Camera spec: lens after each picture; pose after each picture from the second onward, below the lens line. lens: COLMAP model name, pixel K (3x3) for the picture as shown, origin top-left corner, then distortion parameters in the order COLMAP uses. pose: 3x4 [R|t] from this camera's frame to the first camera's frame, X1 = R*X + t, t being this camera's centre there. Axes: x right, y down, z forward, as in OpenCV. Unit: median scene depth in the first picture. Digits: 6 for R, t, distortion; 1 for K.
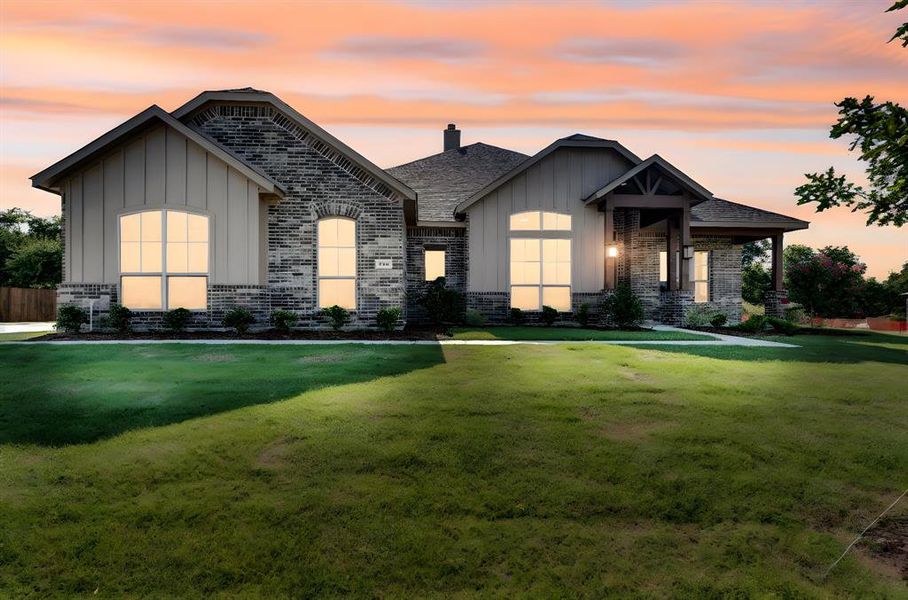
lens RADIAL K [[432.2, 0, 455.2], [0, 432.2, 302.6], [0, 0, 1]] dist [0.013276, -0.003358]
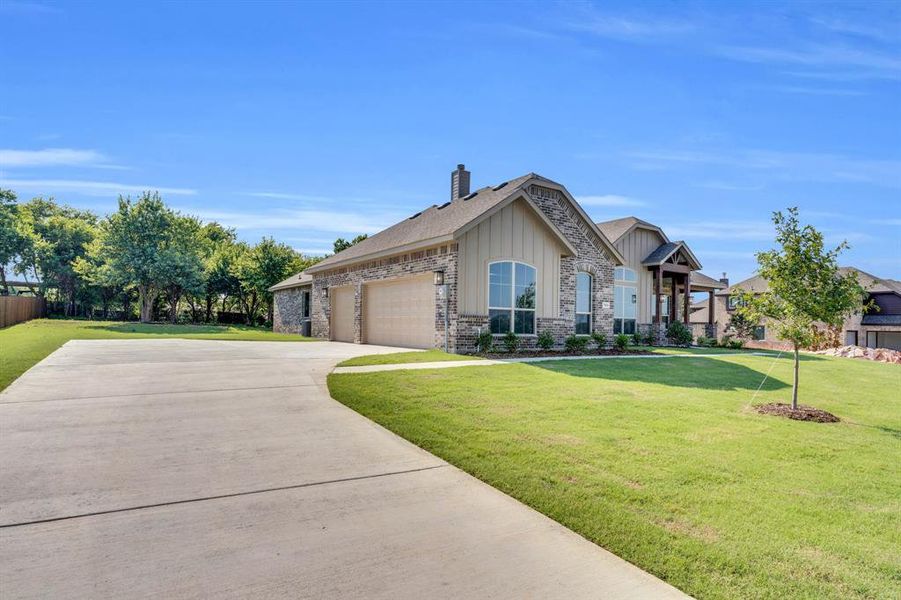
lens RADIAL K [[513.5, 0, 453.5], [0, 513.5, 301.6], [0, 0, 1]] dist [0.002258, -0.000432]
pose [[0.858536, 0.039556, 0.511225, -1.372413], [-0.024547, 0.999047, -0.036078, -0.021282], [-0.512165, 0.018425, 0.858689, -0.237690]]
